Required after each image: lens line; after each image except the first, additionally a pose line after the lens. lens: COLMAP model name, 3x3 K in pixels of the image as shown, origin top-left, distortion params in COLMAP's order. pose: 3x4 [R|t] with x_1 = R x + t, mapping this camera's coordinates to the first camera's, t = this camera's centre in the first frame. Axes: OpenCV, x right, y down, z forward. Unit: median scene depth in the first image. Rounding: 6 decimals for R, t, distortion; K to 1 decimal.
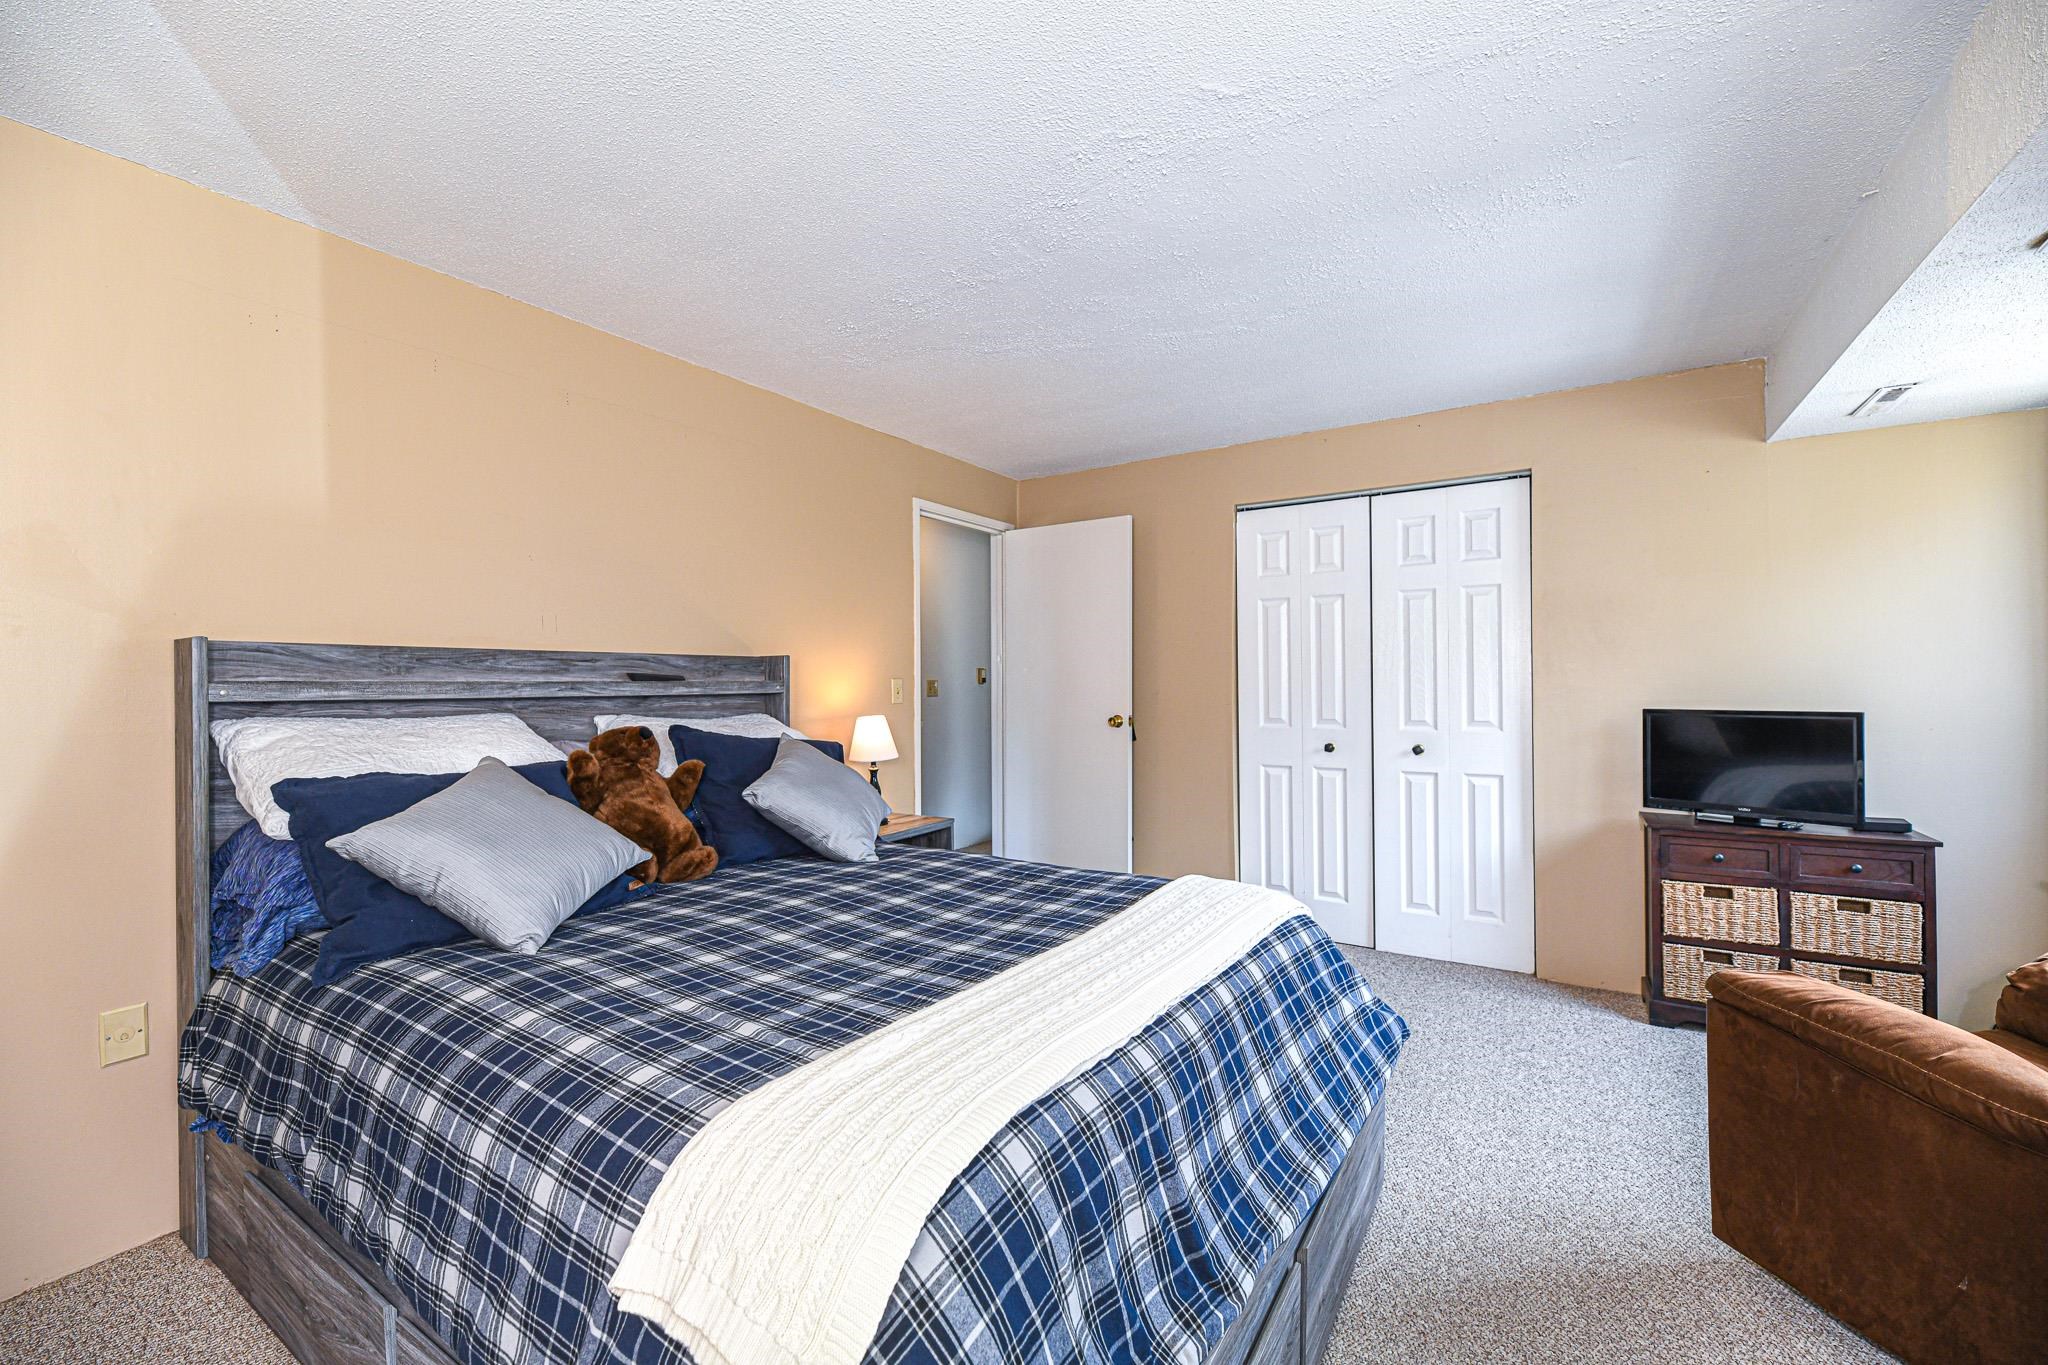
lens RADIAL K [[822.6, 0, 1028.0], [0, 822.6, 681.1], [0, 0, 1]] dist [-0.002371, -0.000454]
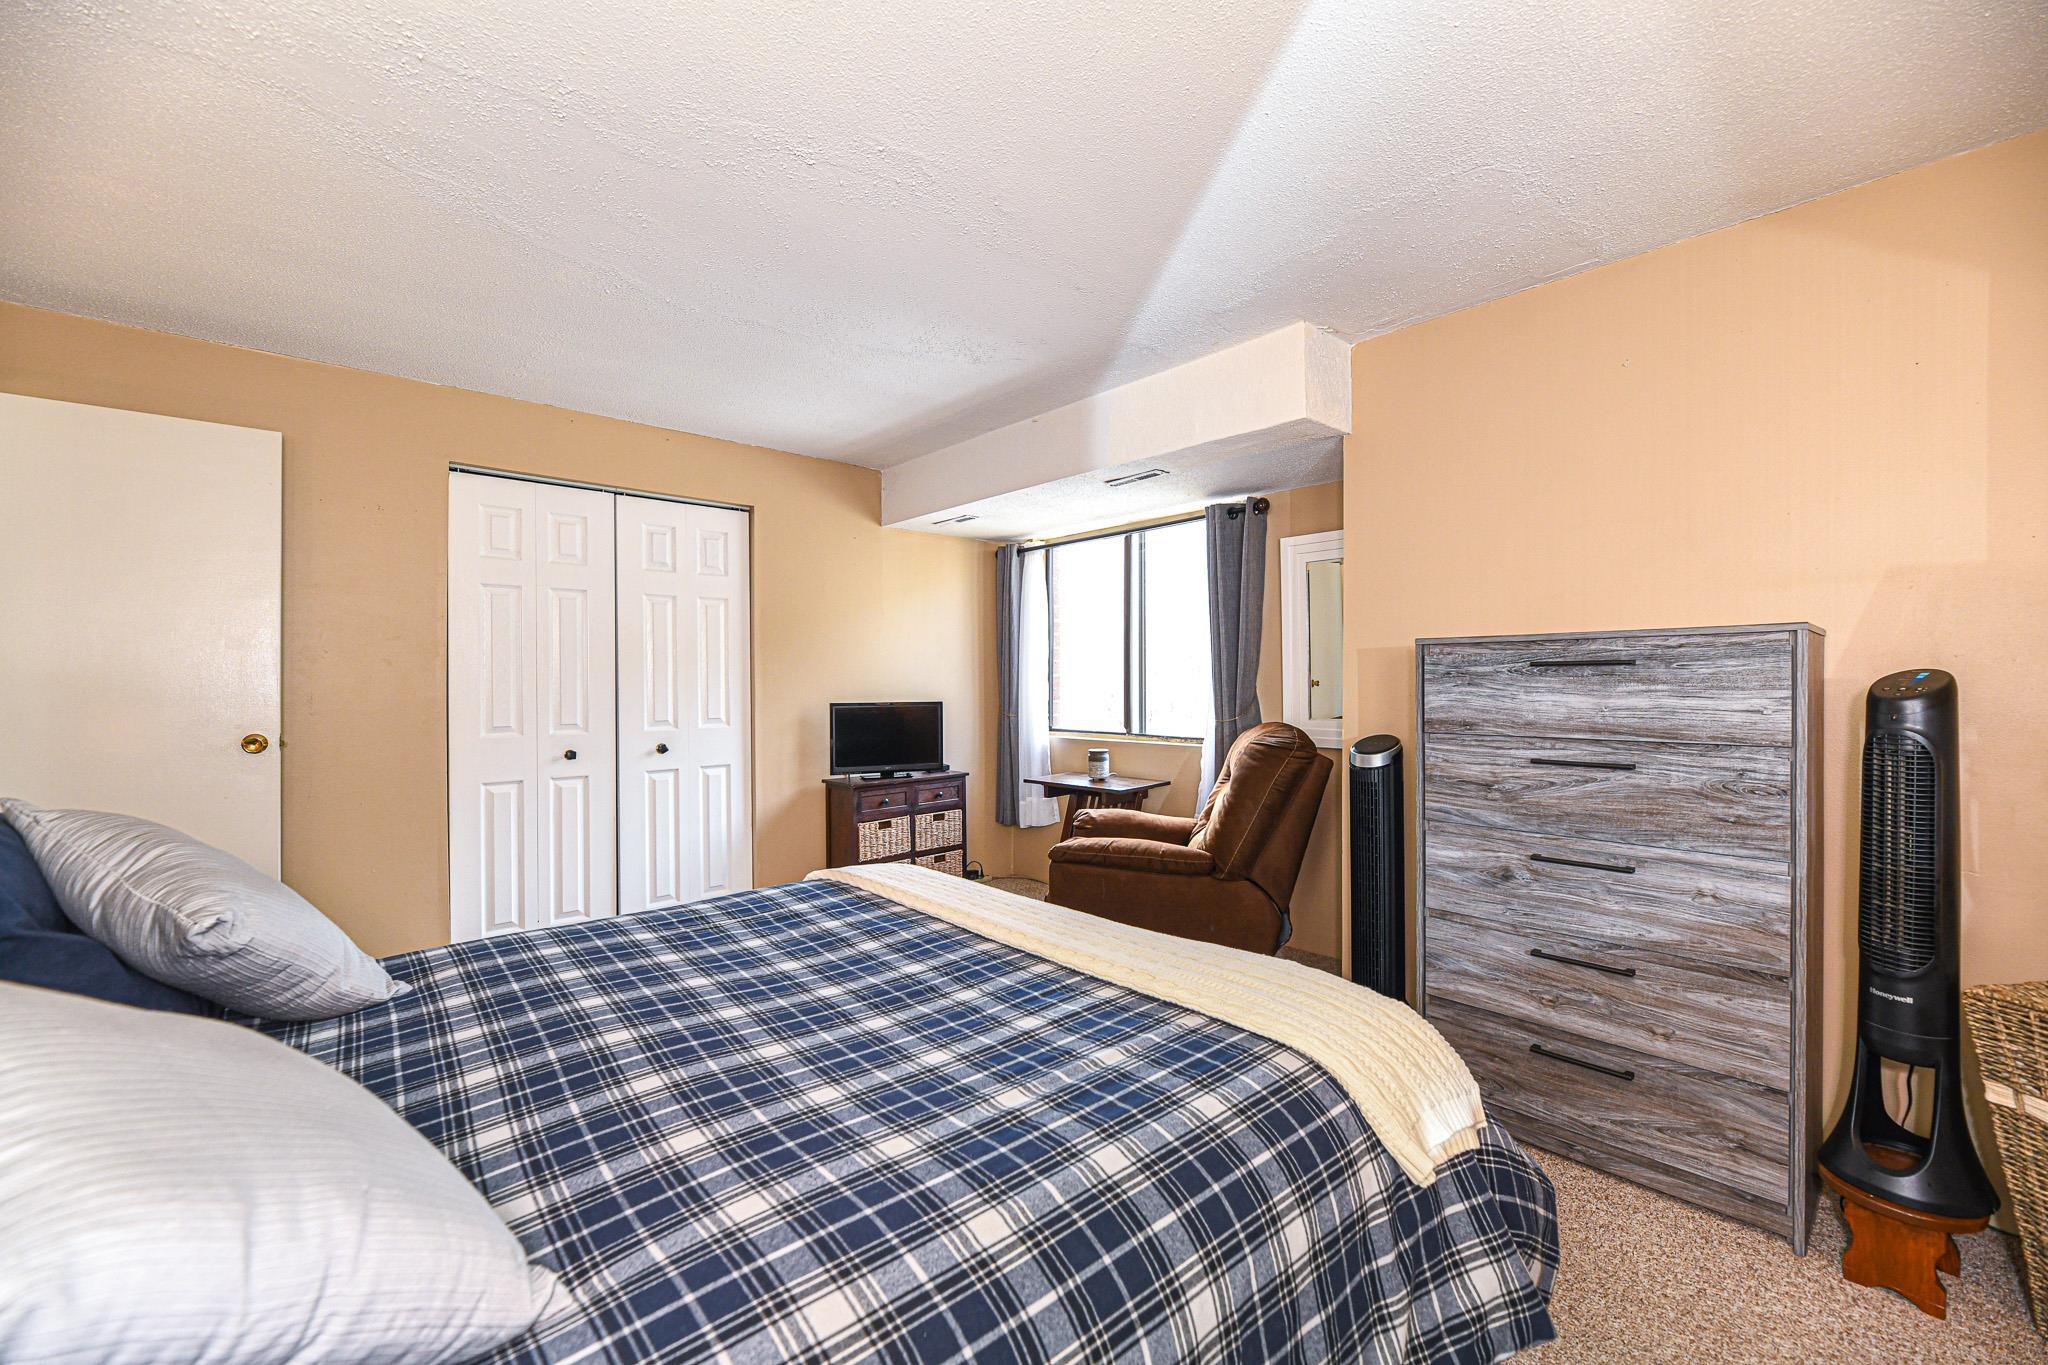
lens RADIAL K [[822.6, 0, 1028.0], [0, 822.6, 681.1], [0, 0, 1]] dist [-0.002371, -0.000454]
pose [[0.257792, 0.004213, 0.966191, -0.531808], [0.000527, 0.999990, -0.004501, 0.003703], [-0.966200, 0.001670, 0.257787, 0.360645]]
